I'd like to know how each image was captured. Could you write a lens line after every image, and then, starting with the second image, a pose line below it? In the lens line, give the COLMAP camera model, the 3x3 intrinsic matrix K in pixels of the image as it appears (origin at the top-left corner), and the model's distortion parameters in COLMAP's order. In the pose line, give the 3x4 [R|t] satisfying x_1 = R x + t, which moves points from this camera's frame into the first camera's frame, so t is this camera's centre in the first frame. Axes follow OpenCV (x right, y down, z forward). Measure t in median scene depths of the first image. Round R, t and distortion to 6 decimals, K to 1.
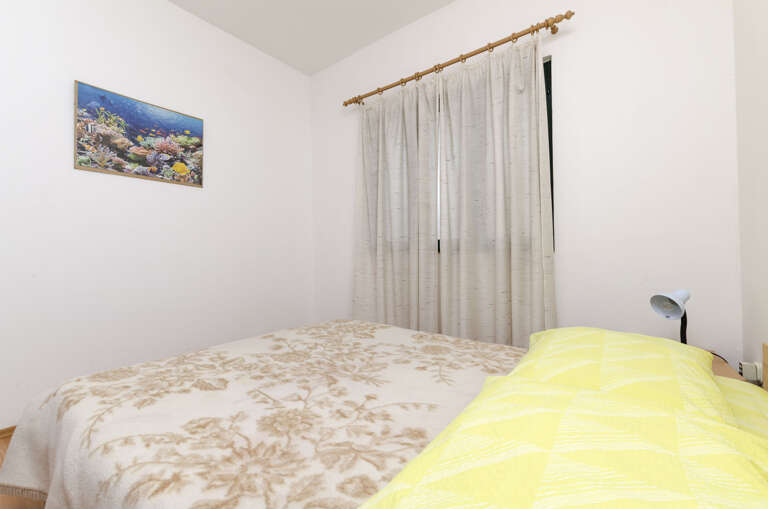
lens RADIAL K [[334.1, 0, 387.0], [0, 334.1, 254.7], [0, 0, 1]] dist [0.002291, -0.000672]
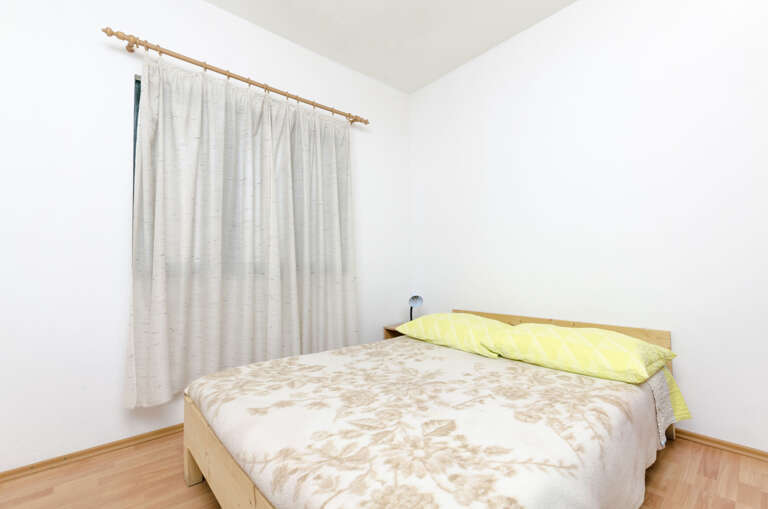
lens RADIAL K [[334.1, 0, 386.7], [0, 334.1, 254.4], [0, 0, 1]] dist [0.002291, -0.000672]
pose [[0.197412, 0.050639, 0.979012, -1.535116], [0.012260, 0.998459, -0.054117, -0.024194], [-0.980244, 0.022686, 0.196487, 1.015054]]
